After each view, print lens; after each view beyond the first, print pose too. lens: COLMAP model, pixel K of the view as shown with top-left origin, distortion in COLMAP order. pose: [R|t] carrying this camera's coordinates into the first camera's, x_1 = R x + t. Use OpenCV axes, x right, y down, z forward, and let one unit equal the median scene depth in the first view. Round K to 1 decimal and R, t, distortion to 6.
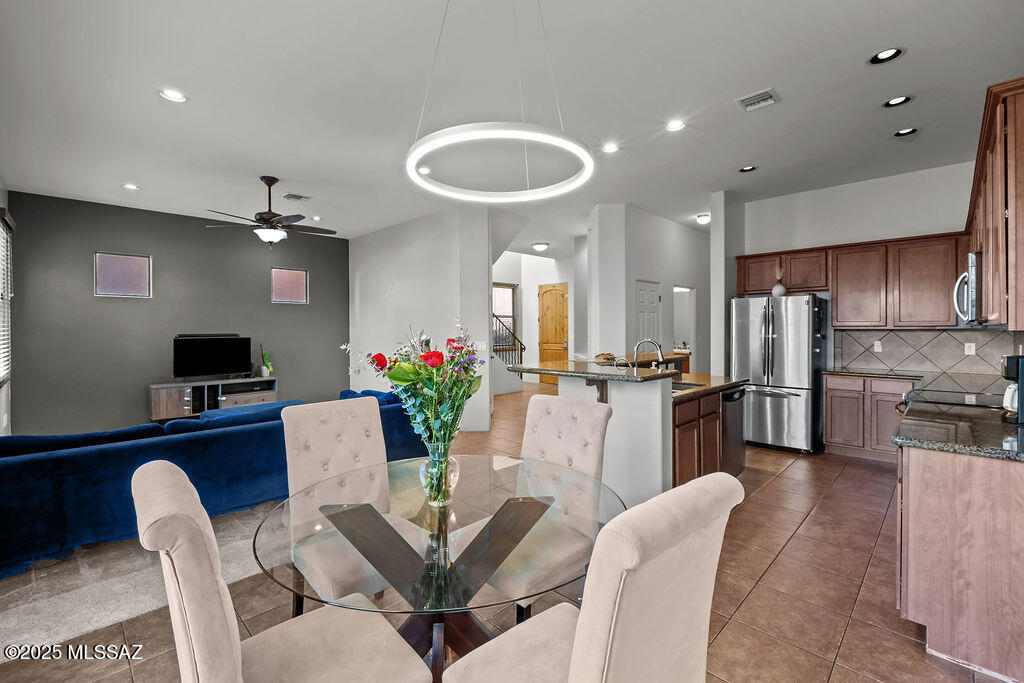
lens RADIAL K [[440.3, 0, 514.0], [0, 440.3, 334.2], [0, 0, 1]] dist [-0.006753, -0.000675]
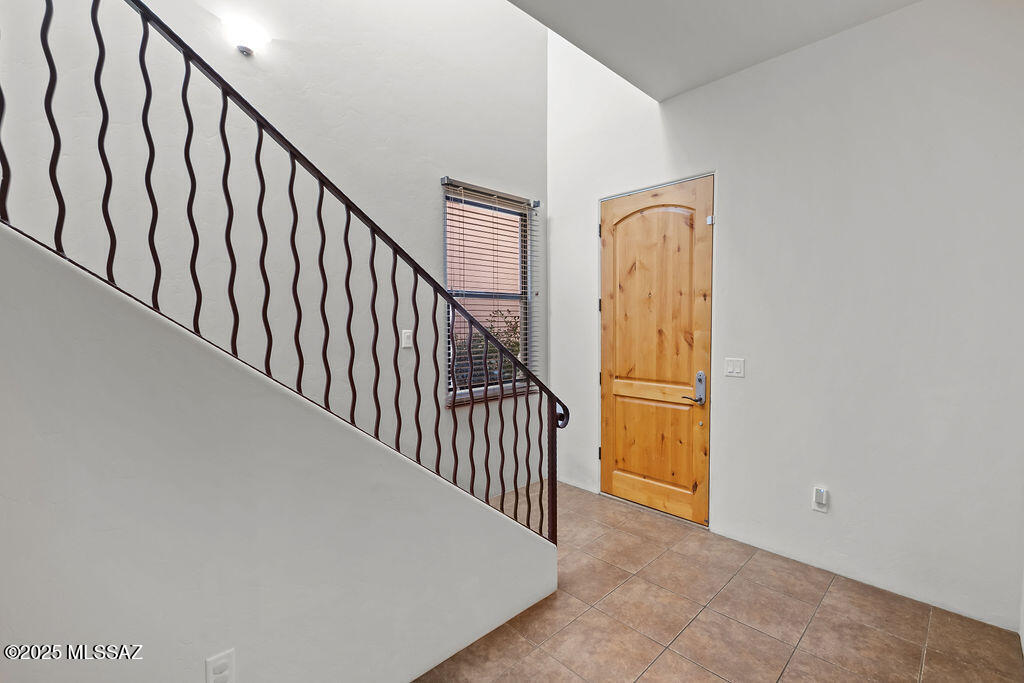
lens RADIAL K [[440.3, 0, 514.0], [0, 440.3, 334.2], [0, 0, 1]] dist [-0.006753, -0.000675]
pose [[0.999419, -0.003156, -0.033949, 0.002710], [0.003901, 0.999753, 0.021894, -0.018810], [0.033872, -0.022014, 0.999184, 0.677245]]
